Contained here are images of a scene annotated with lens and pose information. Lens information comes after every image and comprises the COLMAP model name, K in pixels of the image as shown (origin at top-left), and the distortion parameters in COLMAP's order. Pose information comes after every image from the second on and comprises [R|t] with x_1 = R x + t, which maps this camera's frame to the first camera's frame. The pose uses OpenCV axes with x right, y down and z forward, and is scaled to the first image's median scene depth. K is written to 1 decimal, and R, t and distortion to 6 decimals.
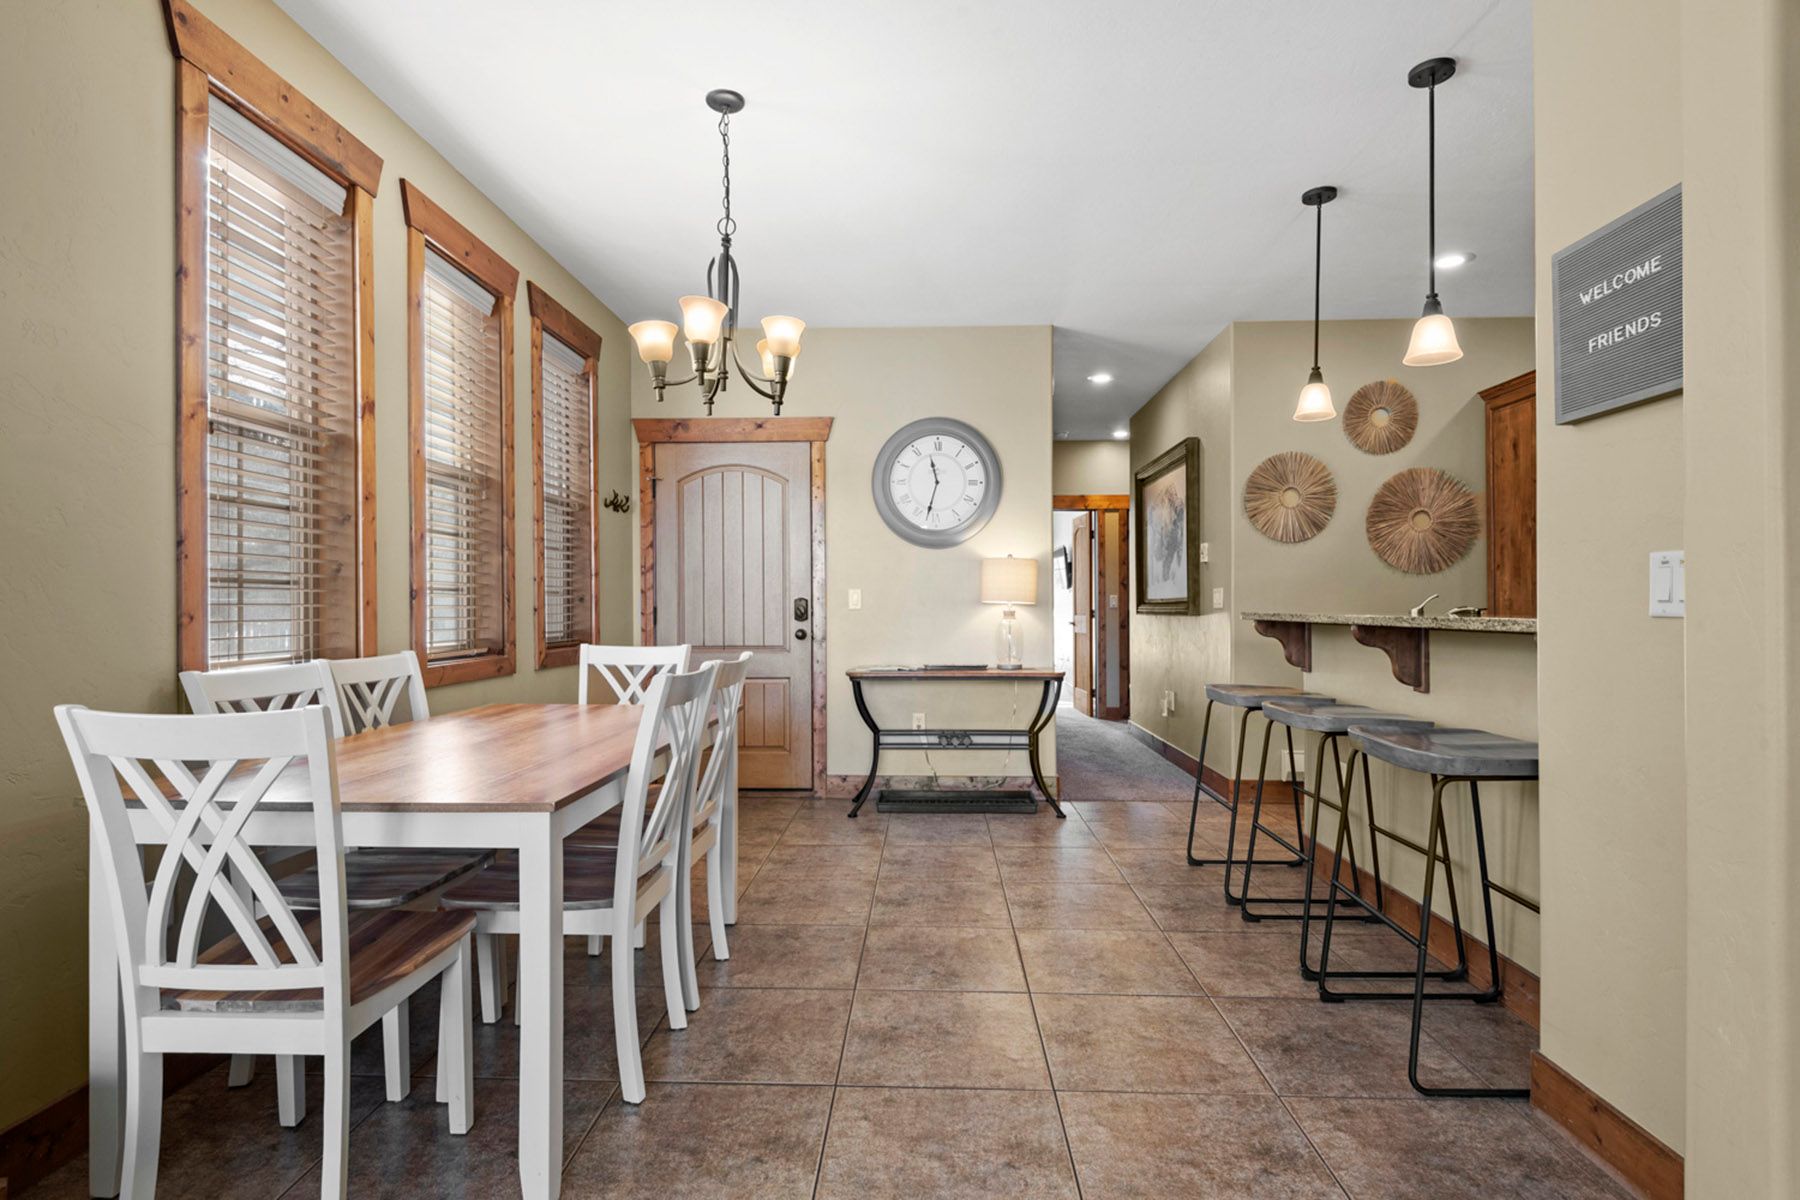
lens RADIAL K [[872.2, 0, 889.7], [0, 872.2, 608.0], [0, 0, 1]] dist [0.016963, -0.012036]
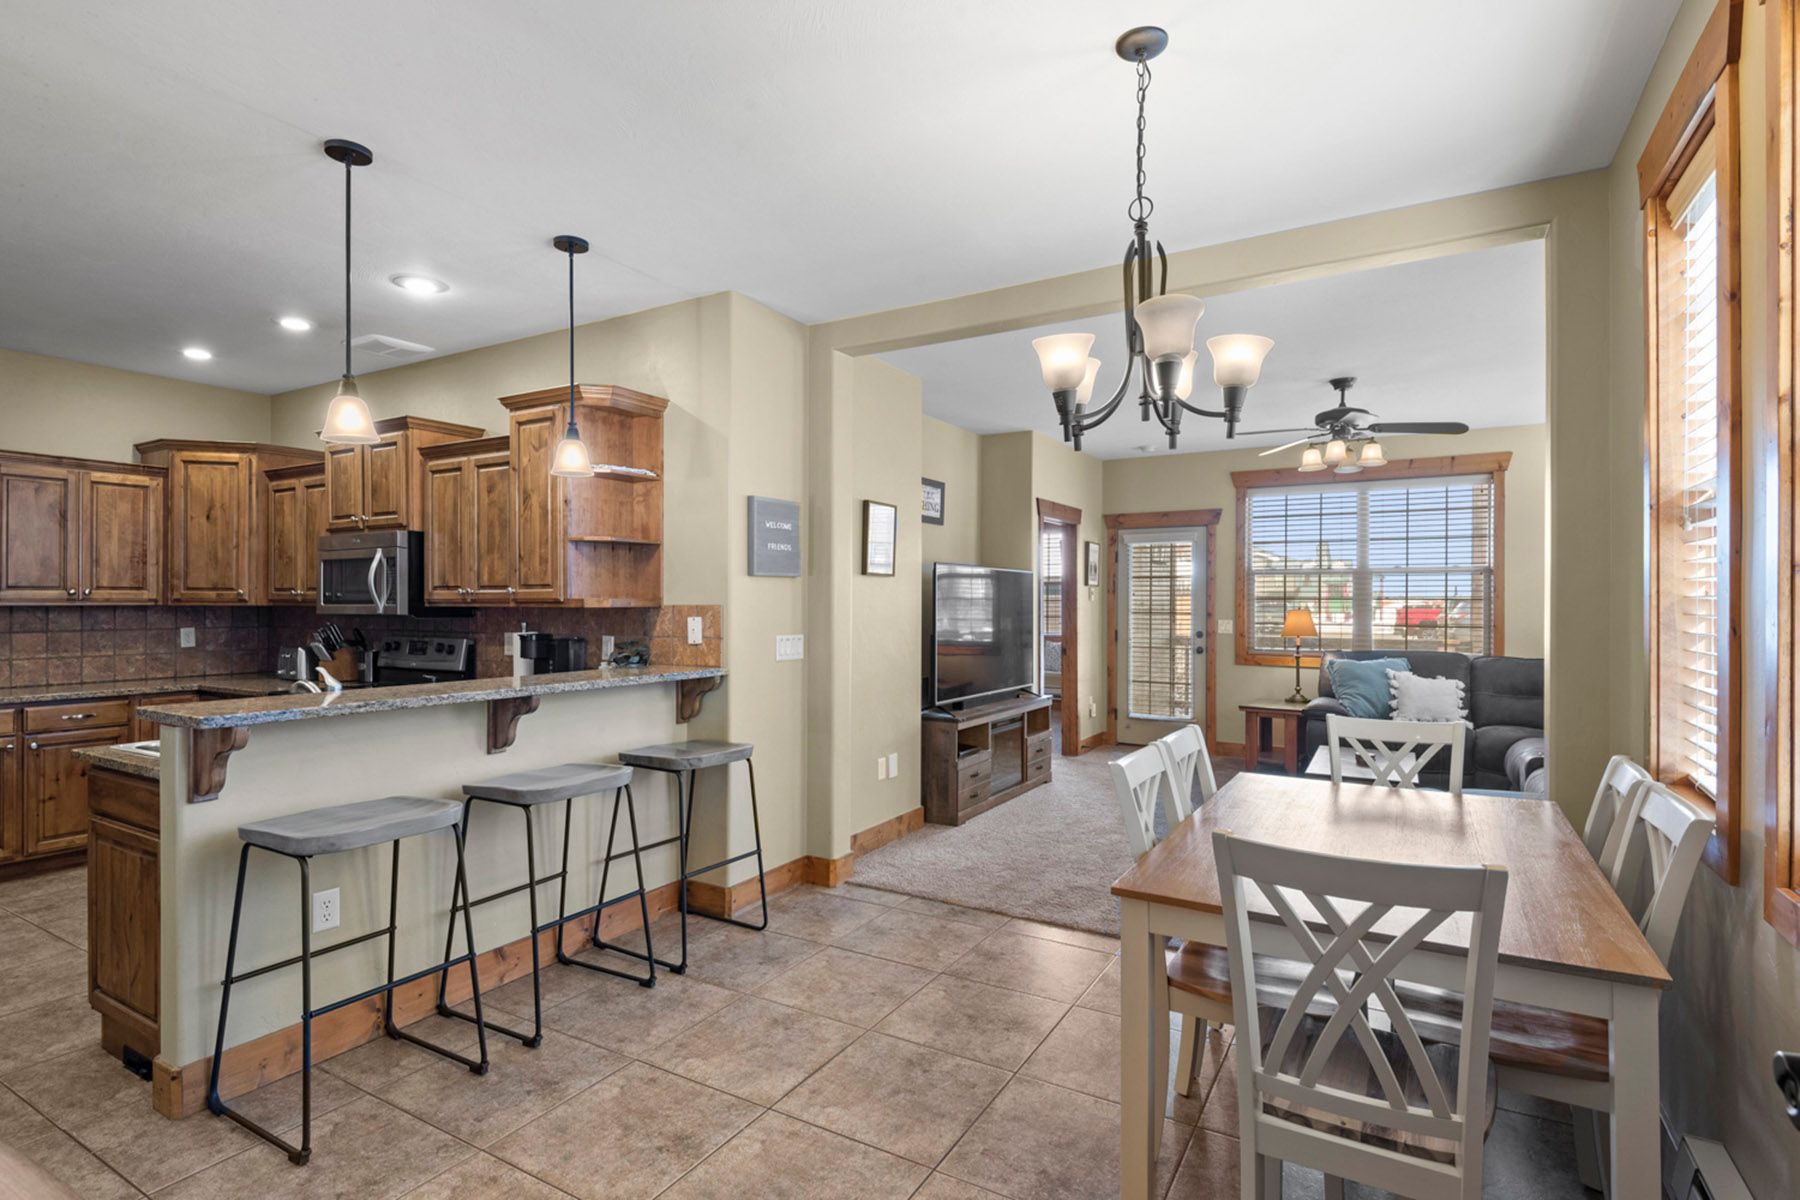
lens RADIAL K [[872.2, 0, 890.1], [0, 872.2, 602.9], [0, 0, 1]] dist [0.016963, -0.012036]
pose [[-0.880397, 0.003845, 0.474221, -0.198622], [0.004637, 0.999989, 0.000502, -0.051476], [-0.474214, 0.002641, -0.880405, 0.995662]]
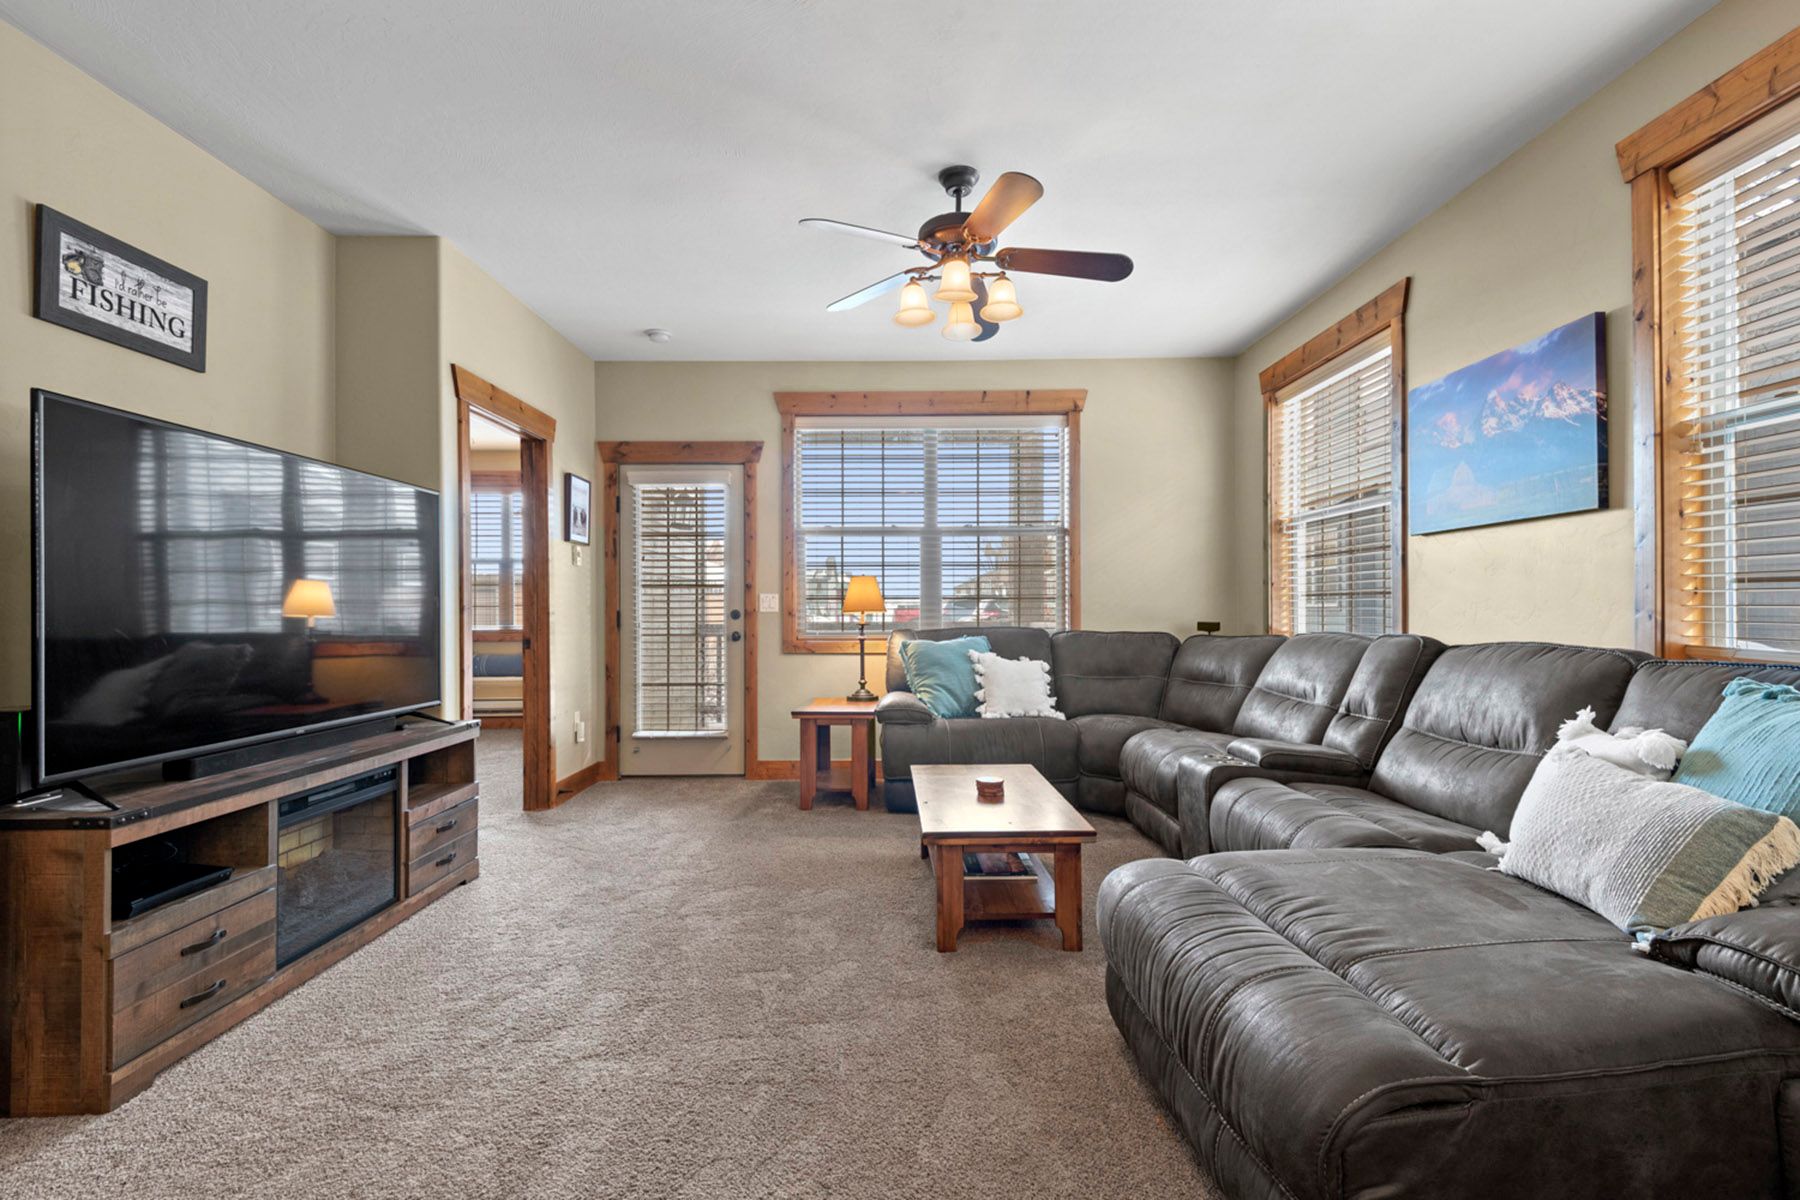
lens RADIAL K [[808.1, 0, 903.2], [0, 808.1, 606.0], [0, 0, 1]] dist [0.006112, -0.001299]
pose [[-0.998399, 0.011576, -0.055366, -0.106938], [0.011600, 0.999933, -0.000112, -0.002254], [0.055361, -0.000754, -0.998466, 0.434210]]
